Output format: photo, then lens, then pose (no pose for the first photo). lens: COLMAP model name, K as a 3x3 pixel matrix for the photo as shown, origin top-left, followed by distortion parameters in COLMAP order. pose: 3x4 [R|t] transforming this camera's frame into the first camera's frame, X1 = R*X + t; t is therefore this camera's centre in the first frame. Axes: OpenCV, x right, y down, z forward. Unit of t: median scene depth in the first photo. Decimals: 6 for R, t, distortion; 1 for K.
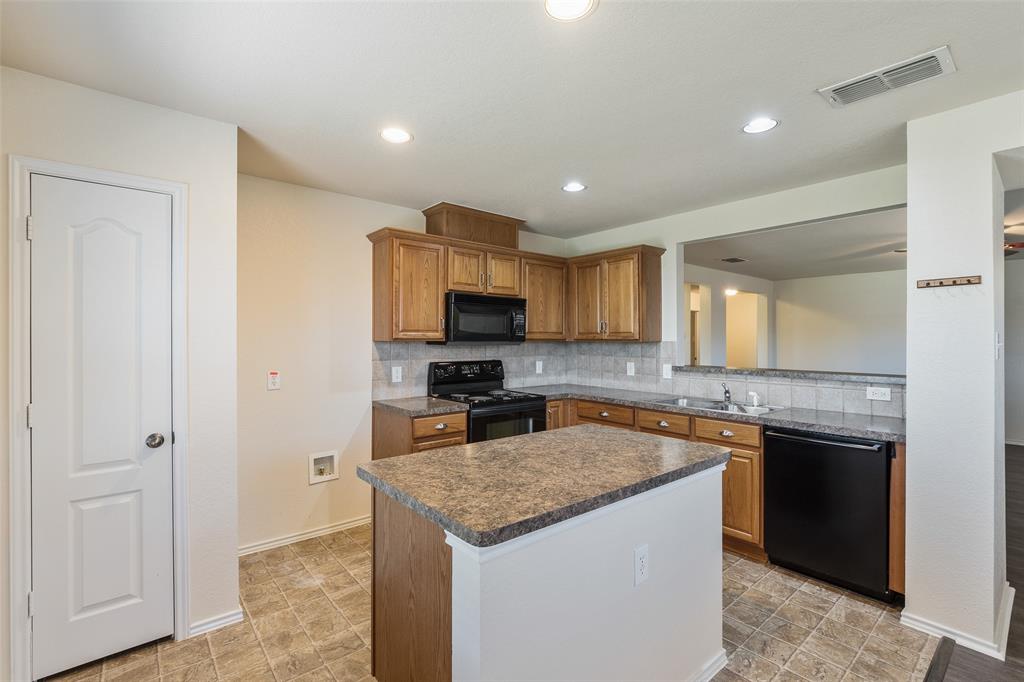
lens RADIAL K [[464.7, 0, 512.8], [0, 464.7, 335.8], [0, 0, 1]] dist [-0.013469, 0.001546]
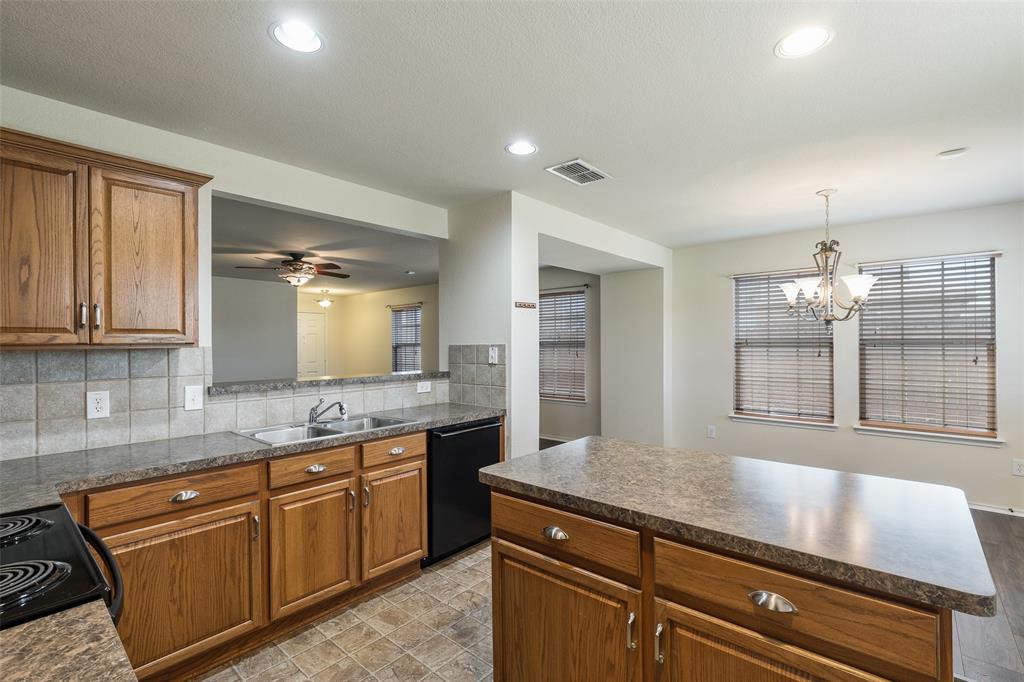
lens RADIAL K [[464.7, 0, 506.4], [0, 464.7, 342.6], [0, 0, 1]] dist [-0.013469, 0.001546]
pose [[-0.162300, 0.001835, 0.986740, -0.351177], [-0.000226, 0.999998, -0.001897, 0.008093], [-0.986742, -0.000531, -0.162299, 0.771160]]
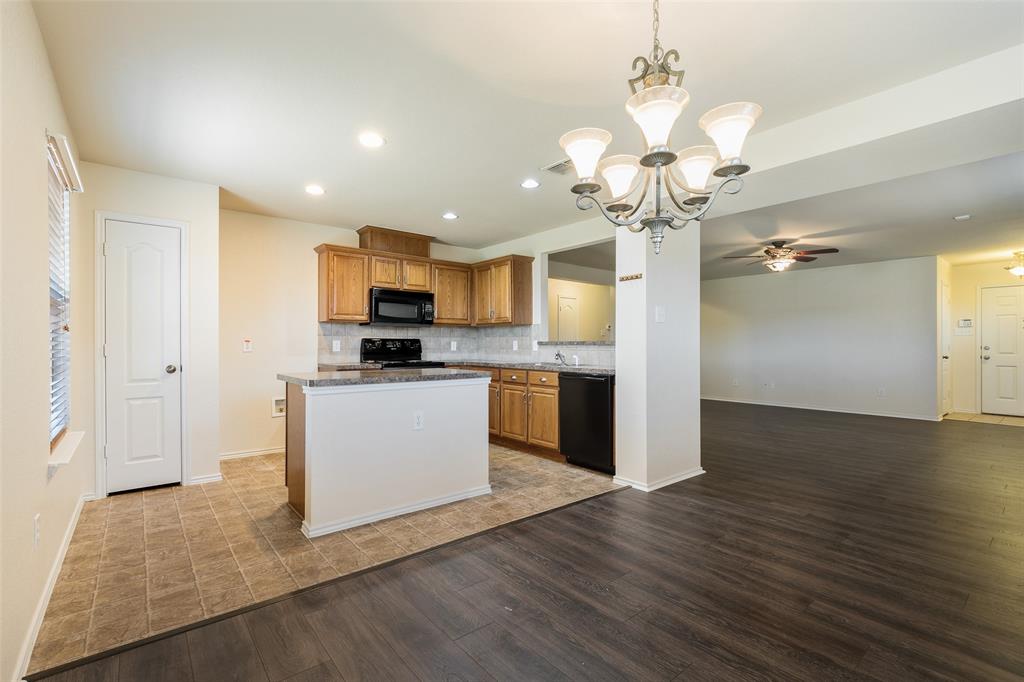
lens RADIAL K [[464.7, 0, 514.3], [0, 464.7, 341.6], [0, 0, 1]] dist [-0.013469, 0.001546]
pose [[0.999985, -0.000451, -0.005460, 0.307153], [0.000451, 1.000000, 0.000128, 0.070497], [0.005460, -0.000131, 0.999985, -0.426192]]
